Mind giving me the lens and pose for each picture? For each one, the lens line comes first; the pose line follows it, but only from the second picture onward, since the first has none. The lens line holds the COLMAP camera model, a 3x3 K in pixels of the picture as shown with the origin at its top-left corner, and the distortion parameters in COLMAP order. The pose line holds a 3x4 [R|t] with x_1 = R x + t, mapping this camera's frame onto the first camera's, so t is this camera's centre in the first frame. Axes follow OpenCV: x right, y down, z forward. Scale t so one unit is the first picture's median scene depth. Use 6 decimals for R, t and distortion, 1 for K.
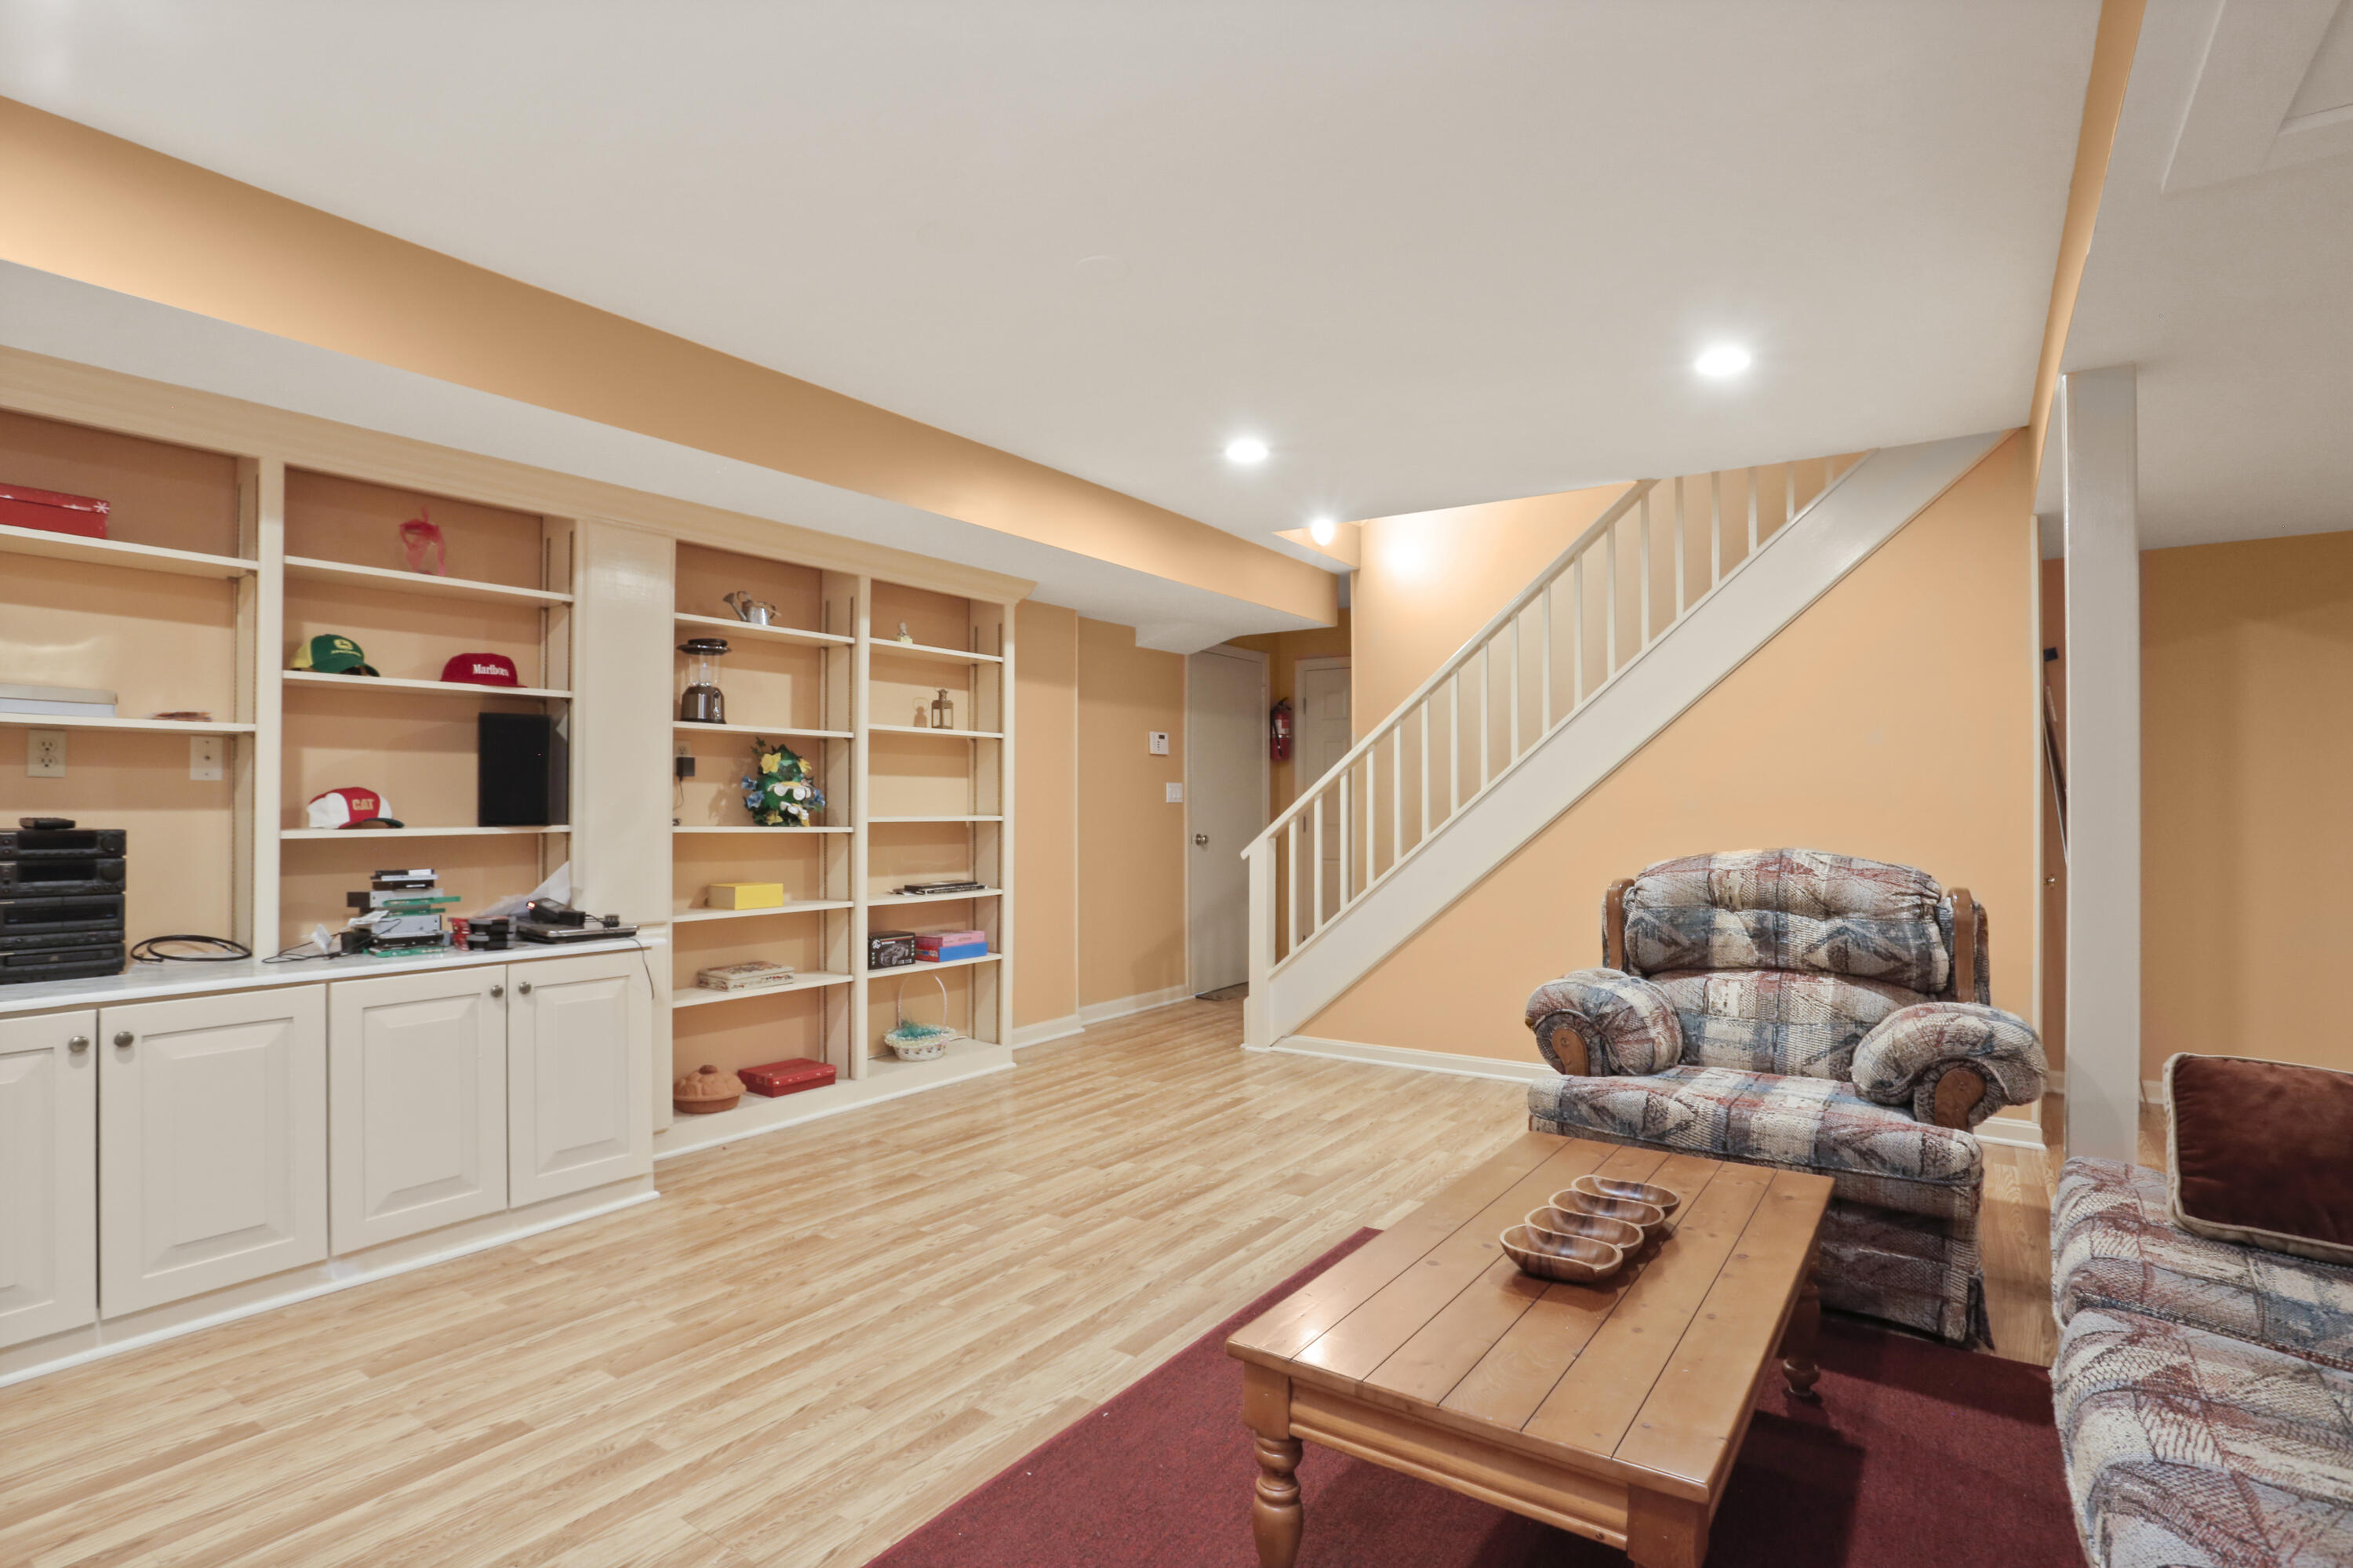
lens RADIAL K [[1124.1, 0, 1169.6], [0, 1124.1, 795.1], [0, 0, 1]] dist [-0.065524, 0.025108]
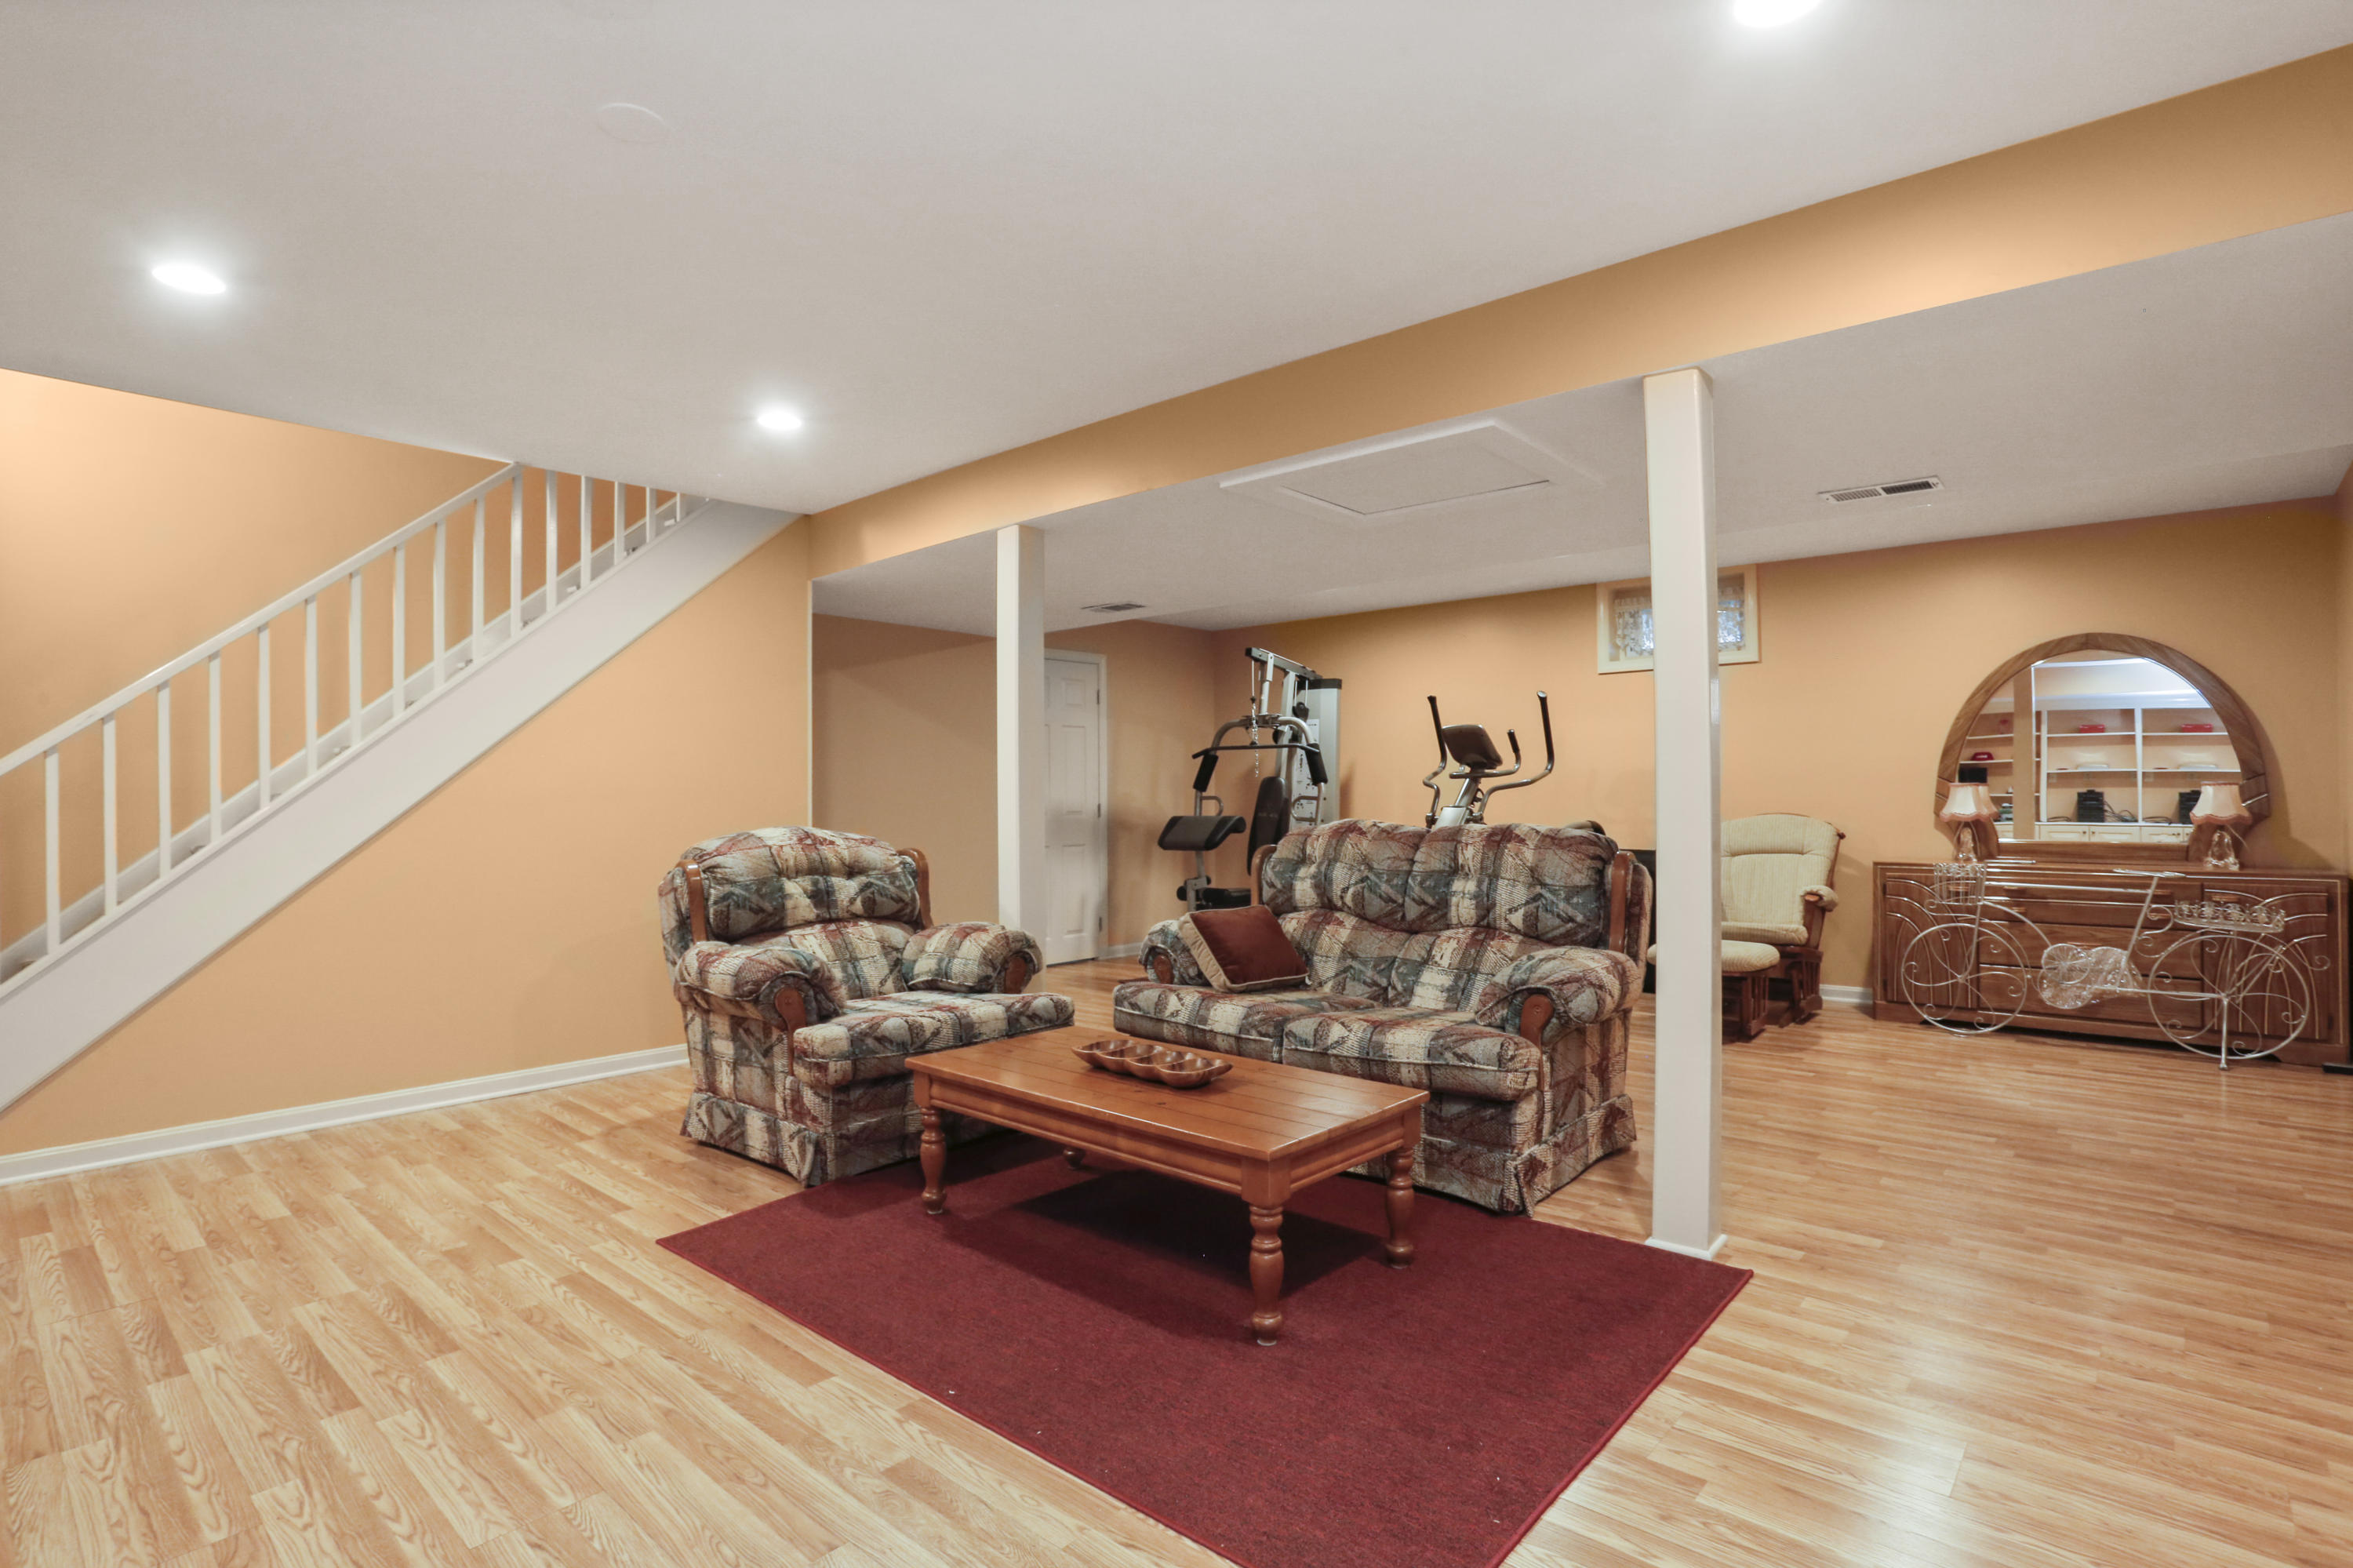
lens RADIAL K [[1124.1, 0, 1169.6], [0, 1124.1, 795.1], [0, 0, 1]] dist [-0.065524, 0.025108]
pose [[0.160337, -0.001273, 0.987062, -0.651962], [-0.002448, 0.999996, 0.001688, 0.010860], [-0.987059, -0.002686, 0.160333, 0.414883]]
